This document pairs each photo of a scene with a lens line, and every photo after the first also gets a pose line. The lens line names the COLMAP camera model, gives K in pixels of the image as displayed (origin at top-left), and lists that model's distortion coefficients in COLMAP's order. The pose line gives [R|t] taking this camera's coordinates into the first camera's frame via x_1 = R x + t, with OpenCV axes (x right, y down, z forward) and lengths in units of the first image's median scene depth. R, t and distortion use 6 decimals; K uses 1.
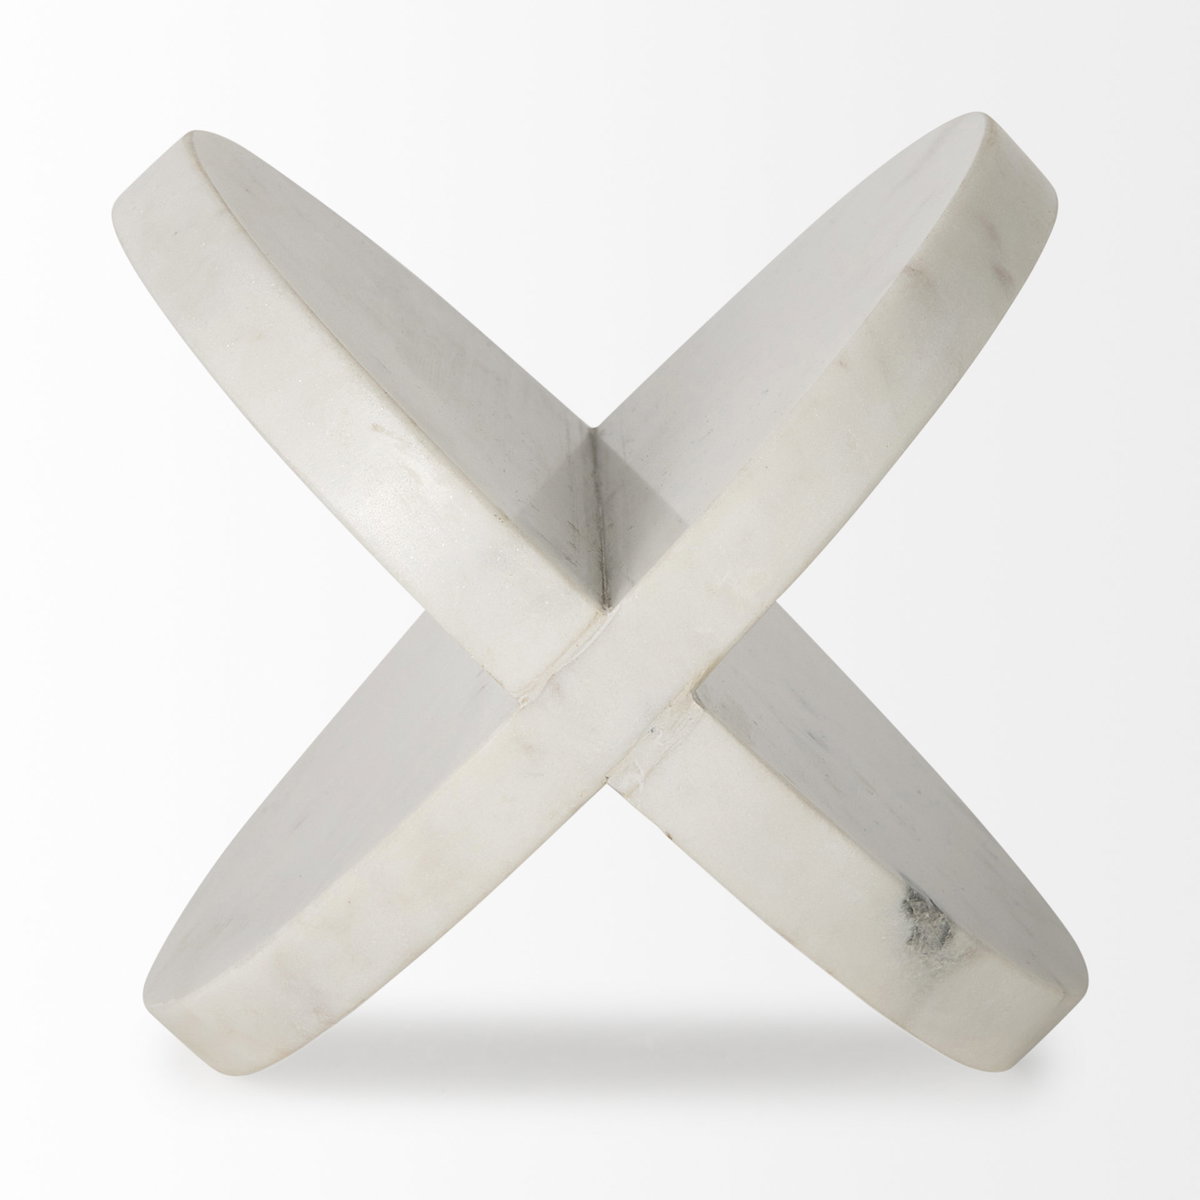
lens RADIAL K [[6023.7, 0, 600.0], [0, 6023.7, 600.0], [0, 0, 1]] dist [-0.437972, -2.126287]
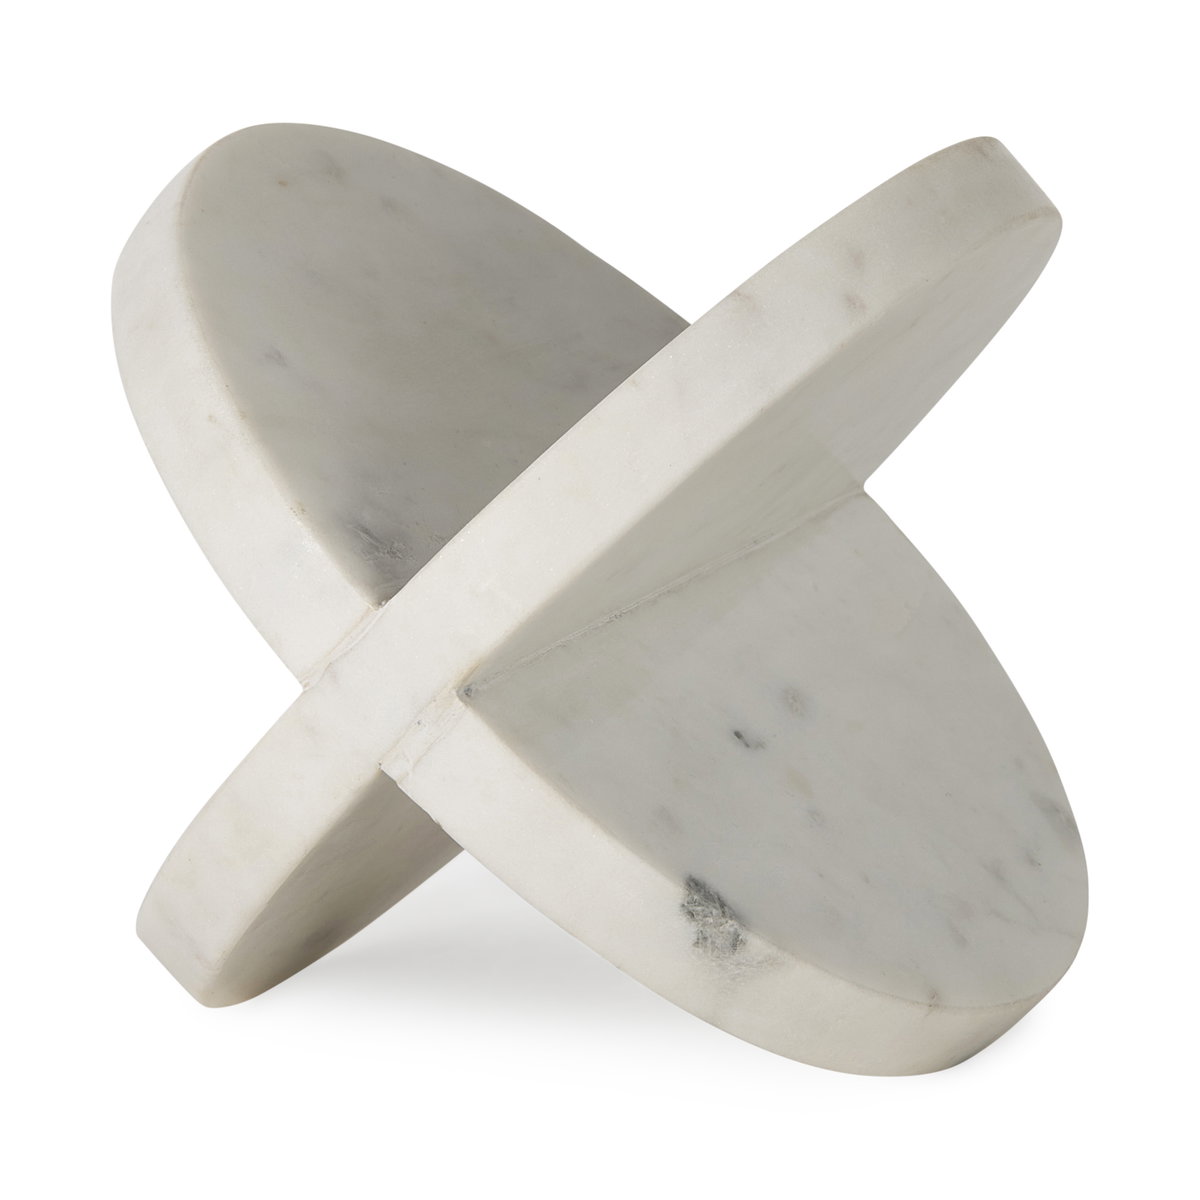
lens RADIAL K [[6023.7, 0, 600.0], [0, 6023.7, 600.0], [0, 0, 1]] dist [-0.437972, -2.126287]
pose [[0.938895, 0.071134, -0.336774, 0.389697], [-0.062205, 0.997368, 0.037243, -0.040663], [0.338537, -0.014018, 0.940849, 0.023093]]
